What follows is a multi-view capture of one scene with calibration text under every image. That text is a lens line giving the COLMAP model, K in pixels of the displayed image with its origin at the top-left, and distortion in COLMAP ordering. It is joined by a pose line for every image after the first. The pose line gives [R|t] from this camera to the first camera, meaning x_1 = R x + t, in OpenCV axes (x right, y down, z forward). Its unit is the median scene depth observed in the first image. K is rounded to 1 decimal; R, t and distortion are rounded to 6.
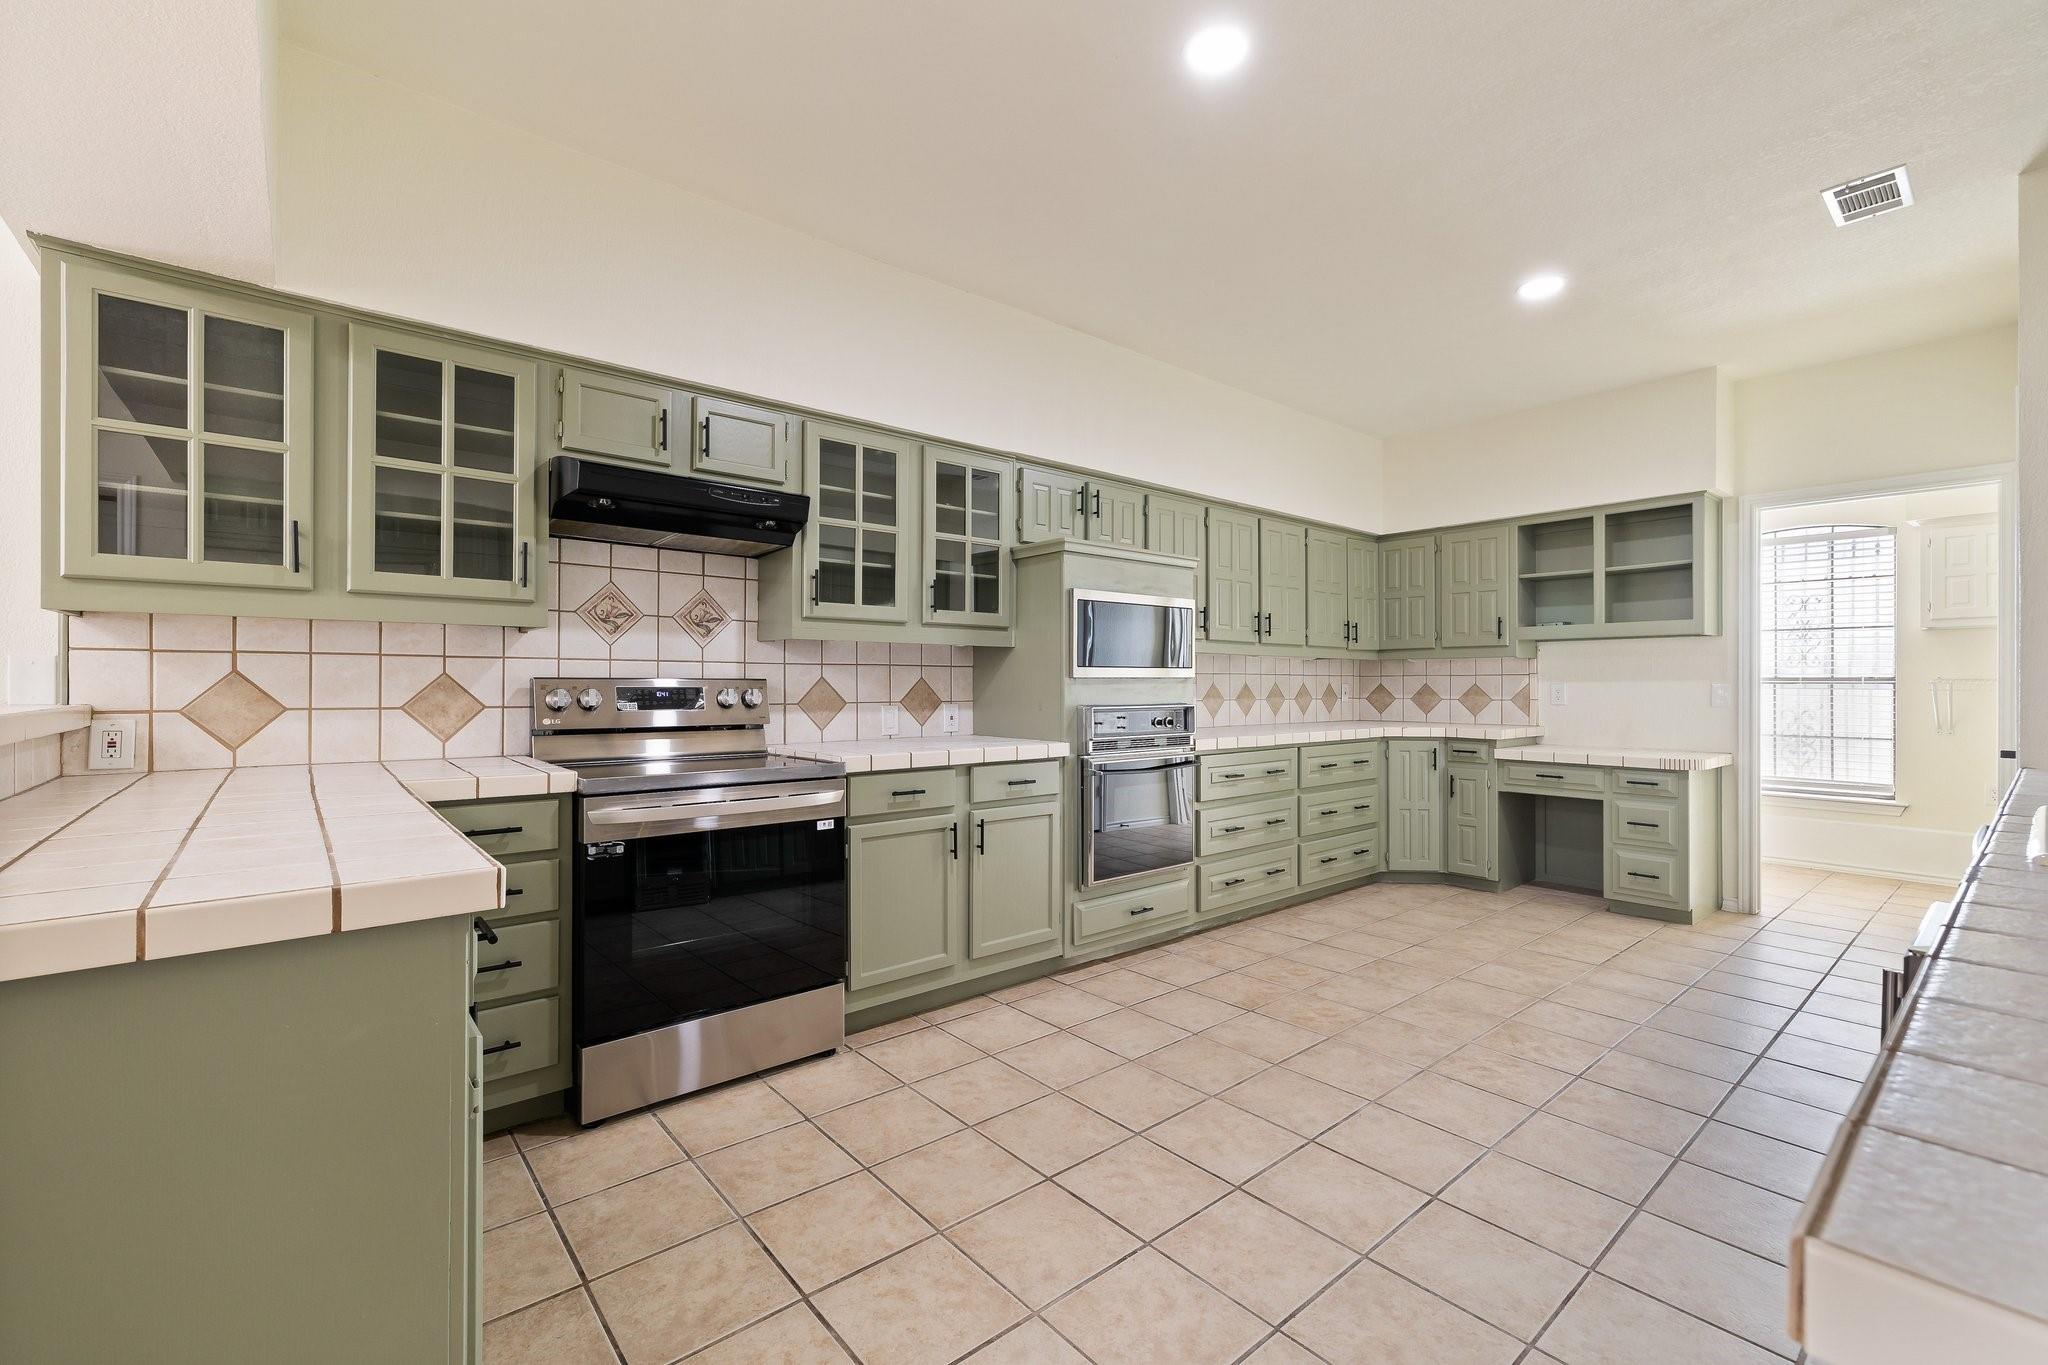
lens RADIAL K [[871.0, 0, 1033.9], [0, 871.0, 680.2], [0, 0, 1]] dist [0.000812, 0.001051]
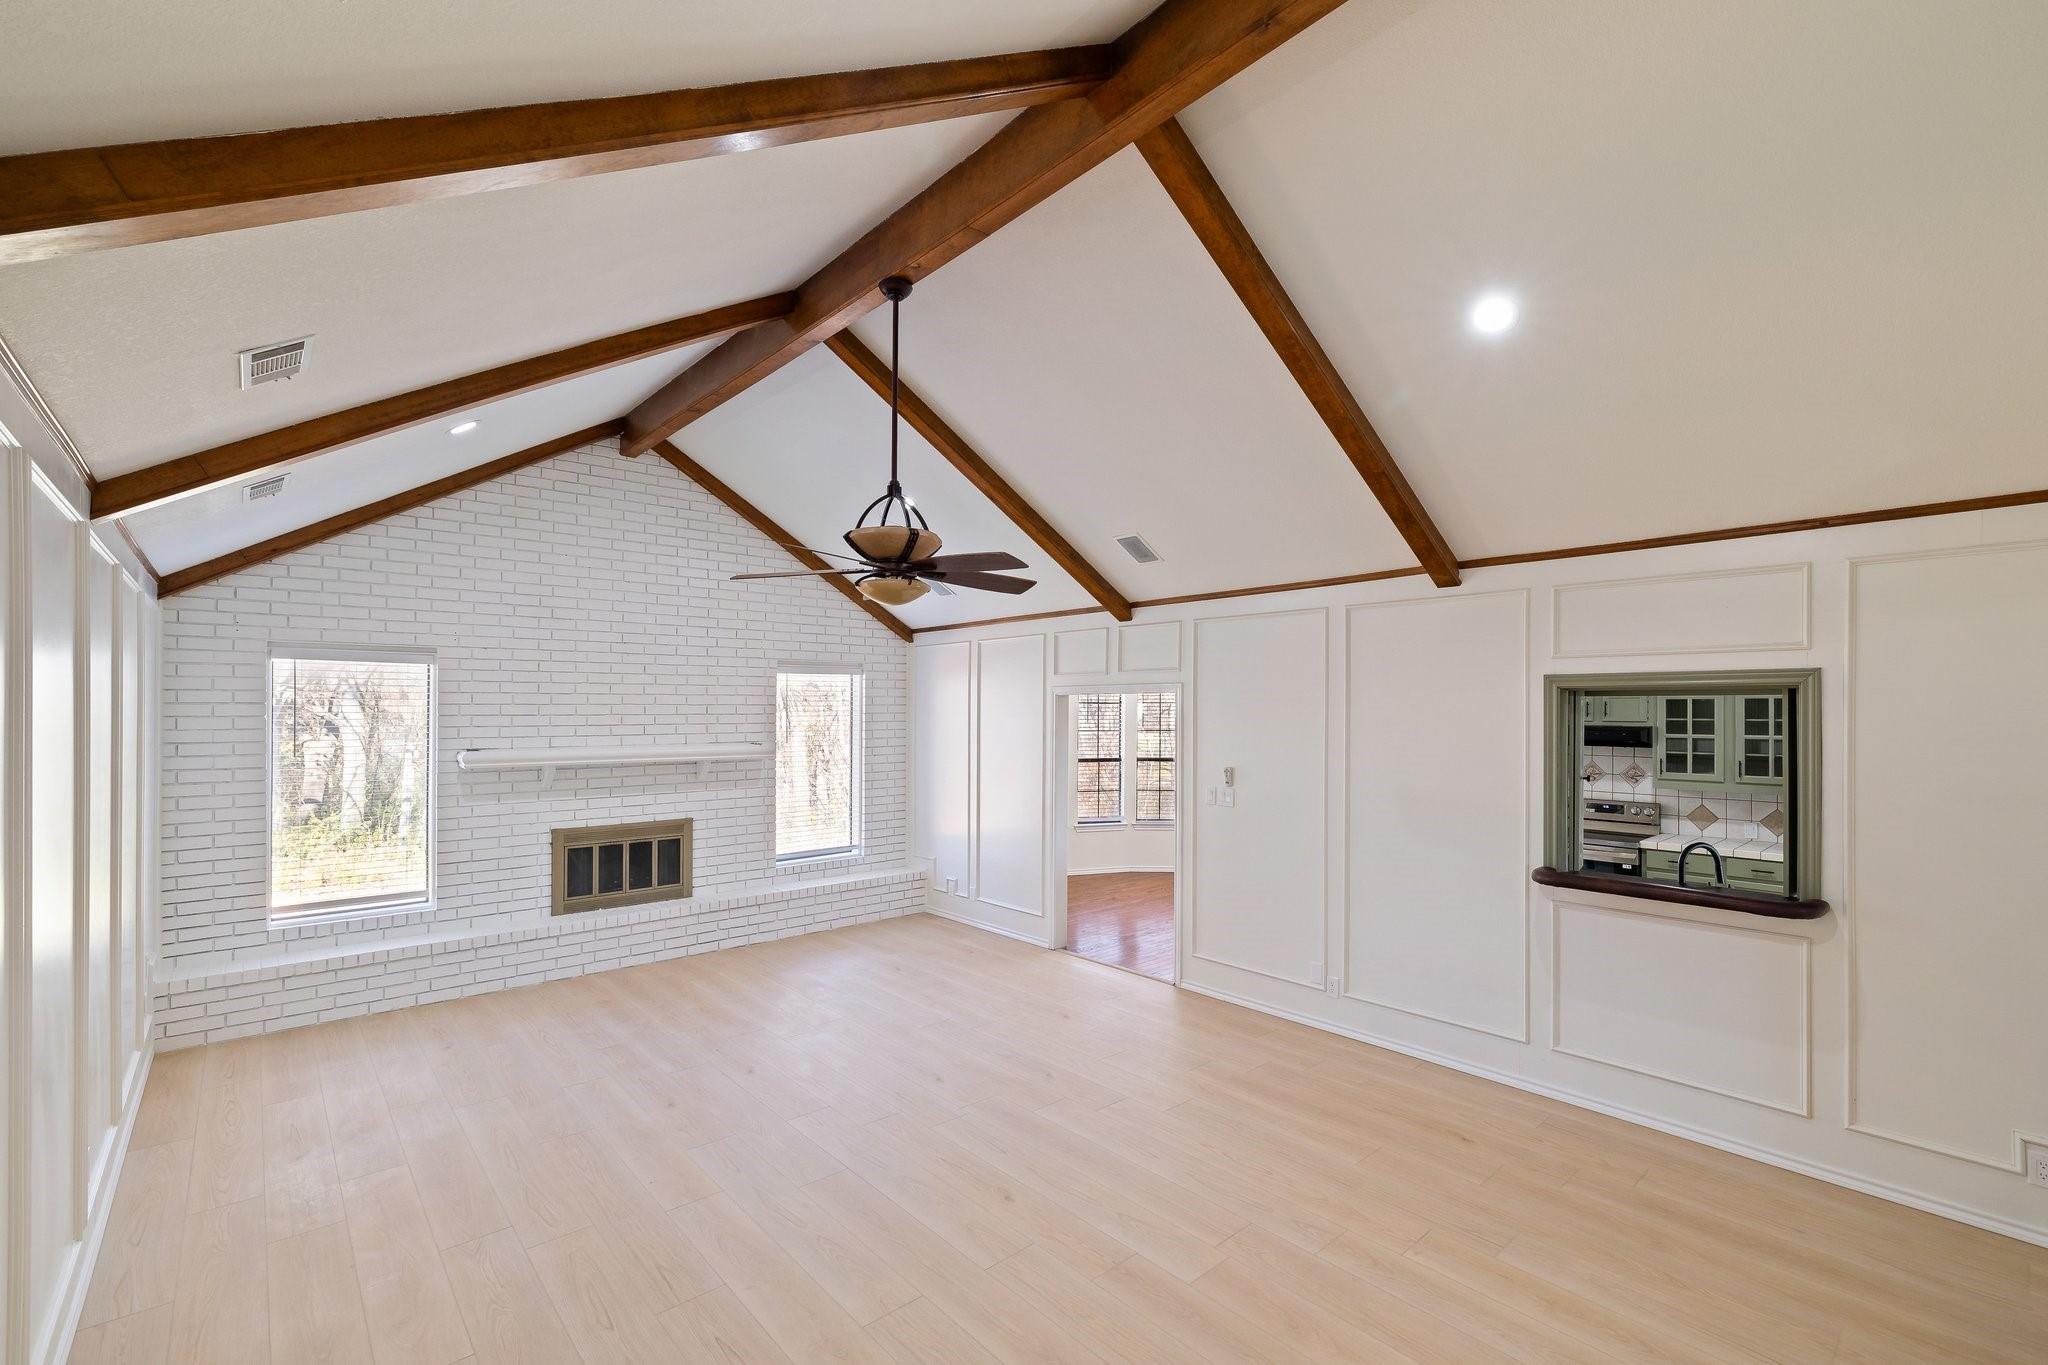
lens RADIAL K [[871.0, 0, 1047.2], [0, 871.0, 707.1], [0, 0, 1]] dist [0.000812, 0.001051]
pose [[0.025776, -0.009200, -0.999625, 1.761757], [0.004613, 0.999948, -0.009084, -0.220392], [0.999657, -0.004378, 0.025817, -0.580332]]
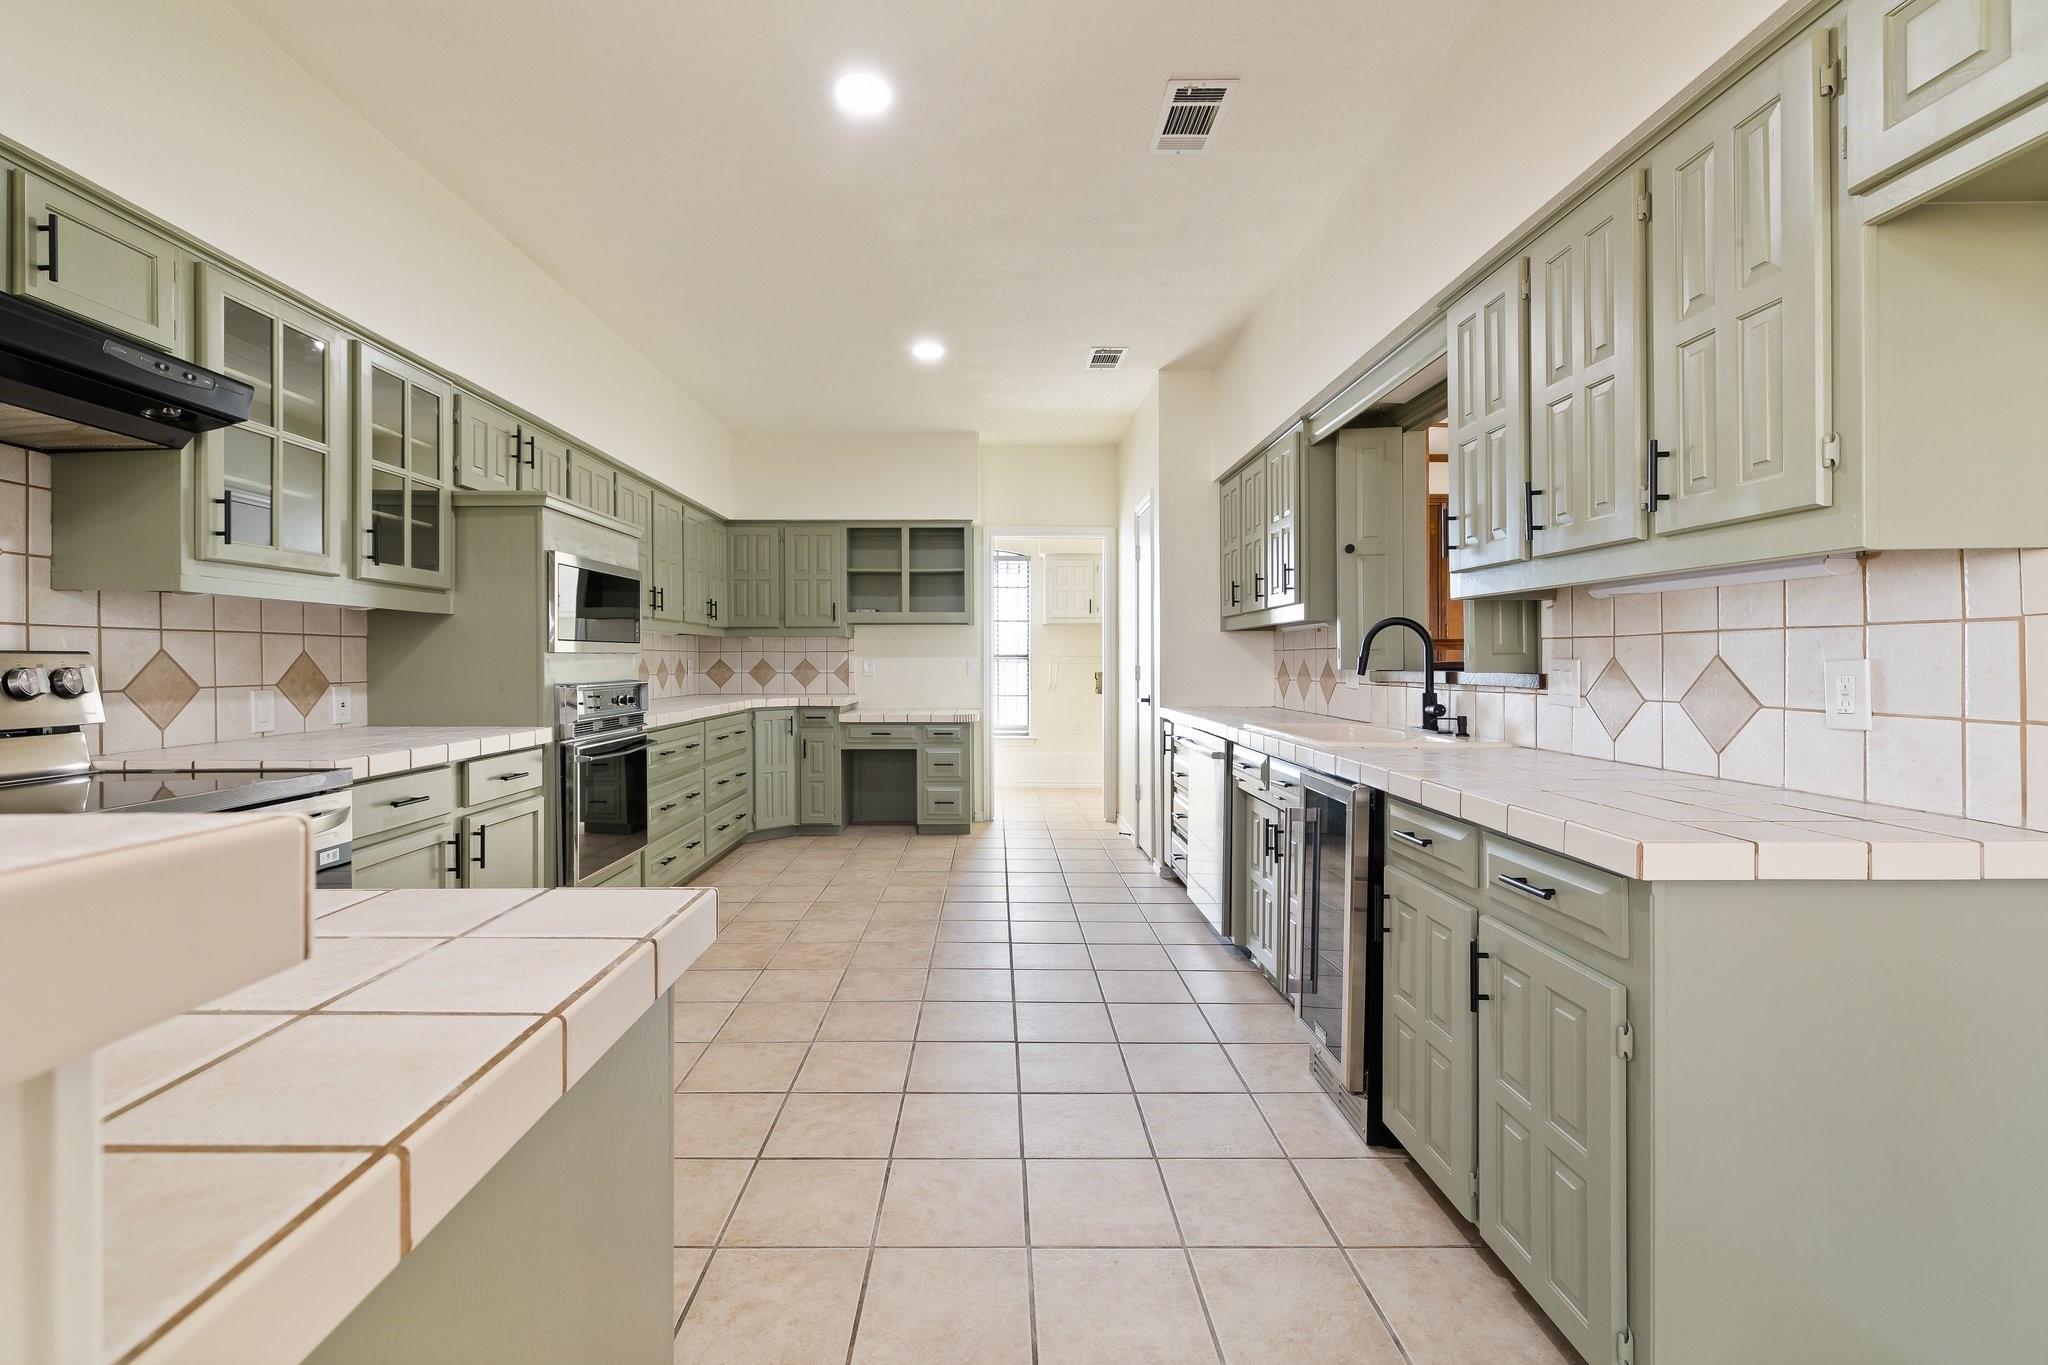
lens RADIAL K [[871.0, 0, 1002.9], [0, 871.0, 661.2], [0, 0, 1]] dist [0.000812, 0.001051]
pose [[0.643919, -0.001647, 0.765092, -0.332423], [-0.003433, 0.999981, 0.005042, -0.000295], [-0.765086, -0.005873, 0.643901, 0.088875]]
